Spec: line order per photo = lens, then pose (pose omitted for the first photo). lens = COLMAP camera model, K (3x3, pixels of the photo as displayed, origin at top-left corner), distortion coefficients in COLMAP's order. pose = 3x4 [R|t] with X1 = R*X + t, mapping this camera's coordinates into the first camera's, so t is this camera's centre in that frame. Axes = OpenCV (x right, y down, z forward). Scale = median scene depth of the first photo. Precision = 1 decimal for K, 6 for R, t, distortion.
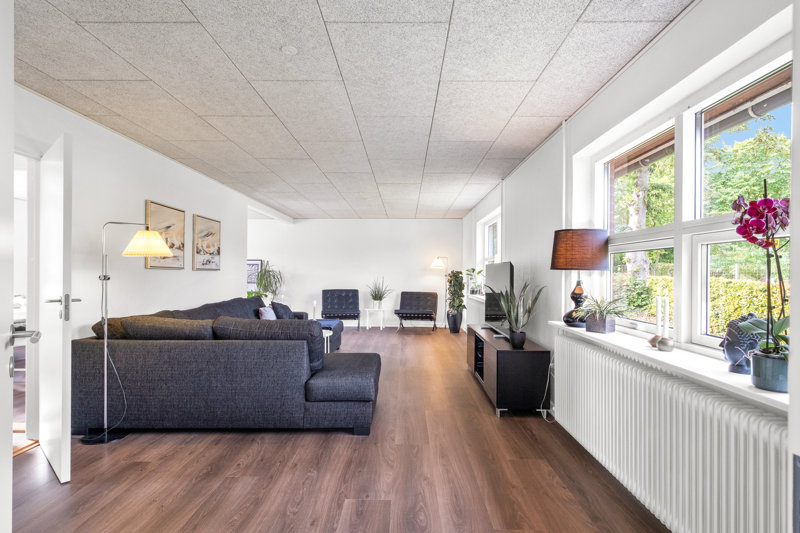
lens RADIAL K [[406.9, 0, 399.9], [0, 406.9, 270.4], [0, 0, 1]] dist [0.000350, 0.000045]
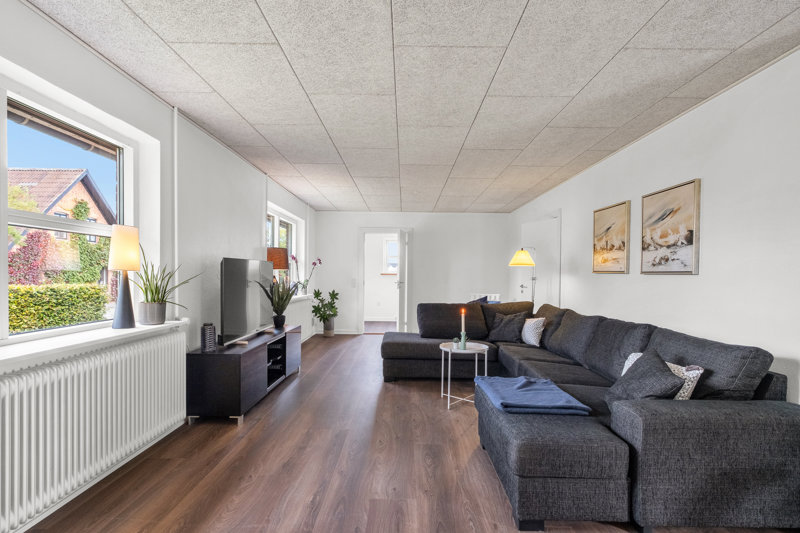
lens RADIAL K [[406.9, 0, 399.7], [0, 406.9, 270.9], [0, 0, 1]] dist [0.000350, 0.000045]
pose [[-0.999953, 0.003052, 0.009255, -0.079674], [0.002934, 0.999916, -0.012662, 0.001703], [-0.009293, -0.012634, -0.999877, 1.672461]]
